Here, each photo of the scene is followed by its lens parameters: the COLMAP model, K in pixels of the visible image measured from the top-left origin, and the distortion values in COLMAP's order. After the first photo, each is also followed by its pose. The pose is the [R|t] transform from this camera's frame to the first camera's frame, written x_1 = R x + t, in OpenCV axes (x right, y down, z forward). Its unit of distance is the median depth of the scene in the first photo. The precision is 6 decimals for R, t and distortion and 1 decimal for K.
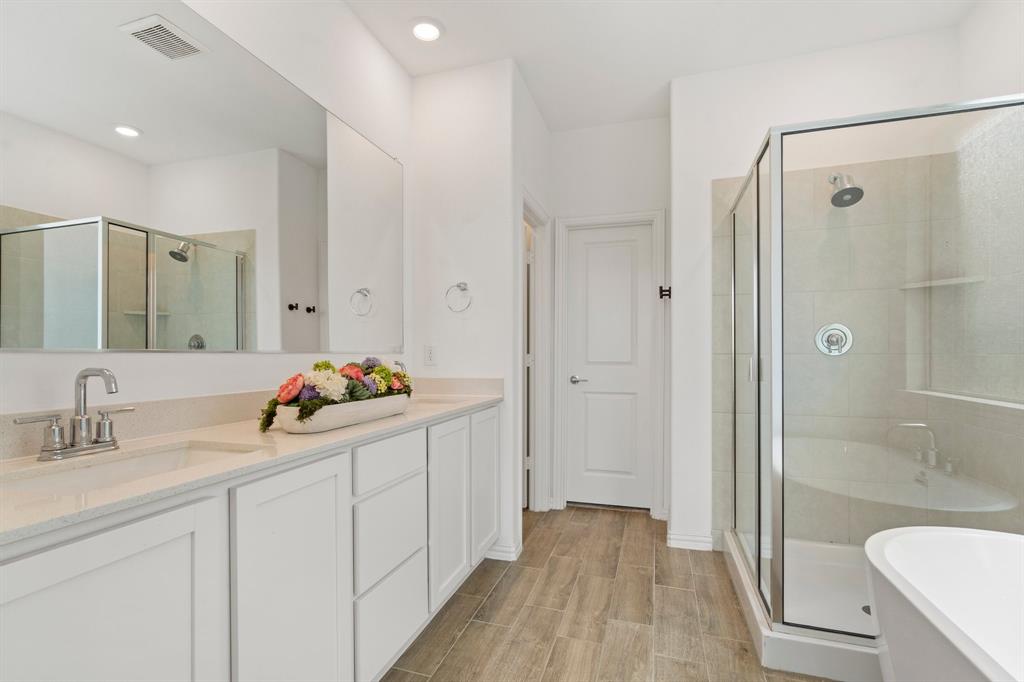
lens RADIAL K [[472.3, 0, 510.8], [0, 472.3, 347.2], [0, 0, 1]] dist [0.000868, -0.001316]
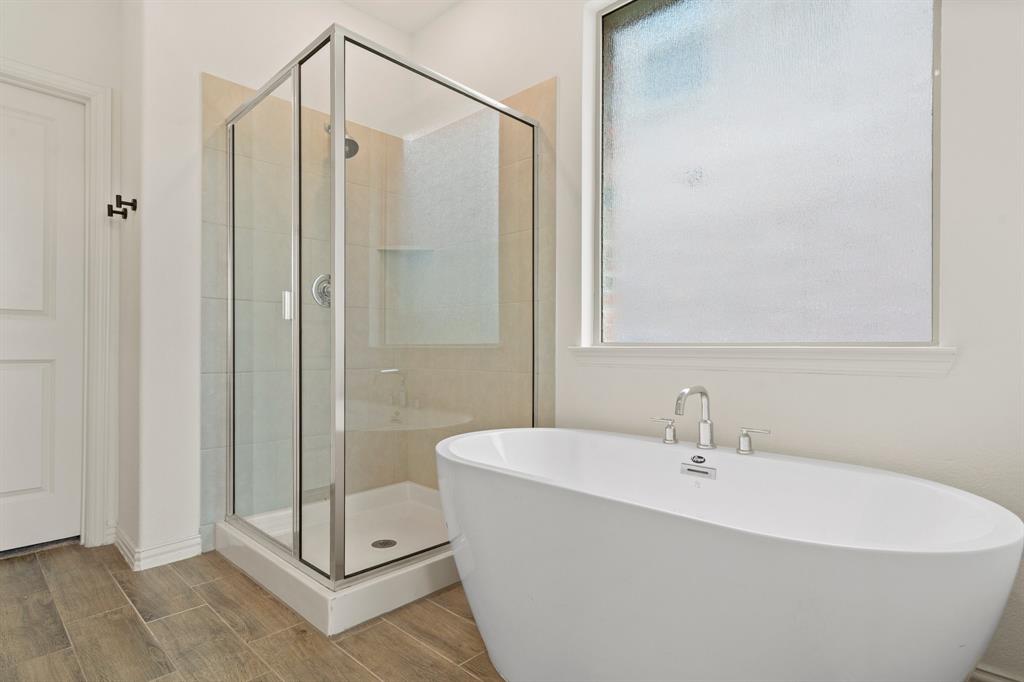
lens RADIAL K [[525.9, 0, 511.2], [0, 525.9, 343.9], [0, 0, 1]] dist [-0.011584, 0.000673]
pose [[0.438278, 0.001559, 0.898838, -0.120517], [-0.009878, 0.999946, 0.003082, 0.083321], [-0.898785, -0.010229, 0.438270, 0.179818]]
